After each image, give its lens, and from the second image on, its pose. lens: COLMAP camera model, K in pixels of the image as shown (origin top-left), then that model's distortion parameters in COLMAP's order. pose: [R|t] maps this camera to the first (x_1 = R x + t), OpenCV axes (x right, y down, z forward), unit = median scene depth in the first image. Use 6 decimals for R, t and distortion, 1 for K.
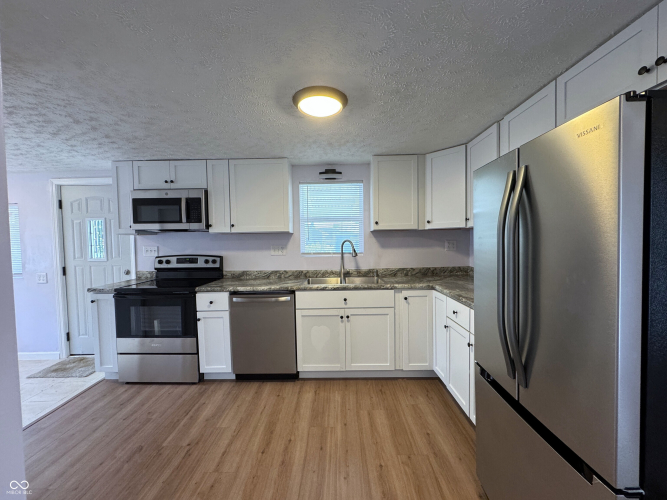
lens RADIAL K [[265.7, 0, 332.5], [0, 265.7, 252.5], [0, 0, 1]] dist [-0.001136, -0.000027]
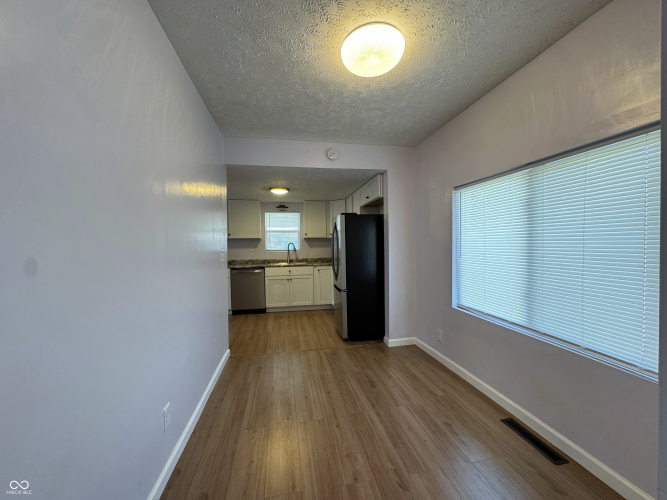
lens RADIAL K [[265.7, 0, 332.5], [0, 265.7, 252.5], [0, 0, 1]] dist [-0.001136, -0.000027]
pose [[0.981633, 0.000316, 0.190781, -0.019097], [0.004410, 0.999694, -0.024349, 0.081150], [-0.190730, 0.024744, 0.981331, -1.079020]]
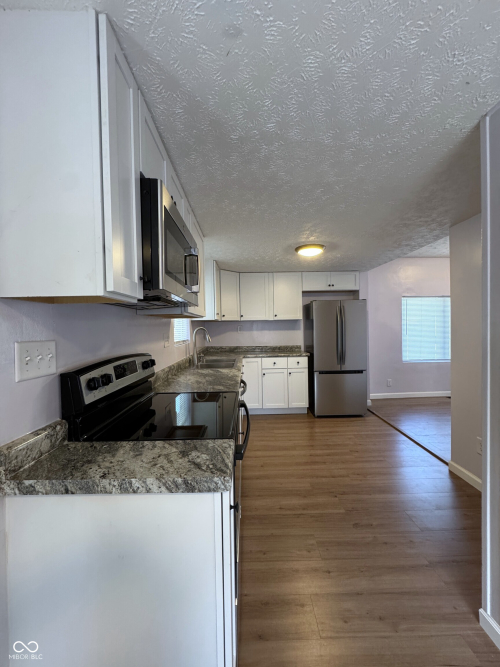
lens RADIAL K [[265.7, 0, 250.0], [0, 265.7, 333.5], [0, 0, 1]] dist [-0.001136, -0.000027]
pose [[-0.025795, -0.013703, 0.999573, -1.186928], [0.066865, 0.997643, 0.015402, -0.028419], [-0.997429, 0.067234, -0.024818, 0.949761]]
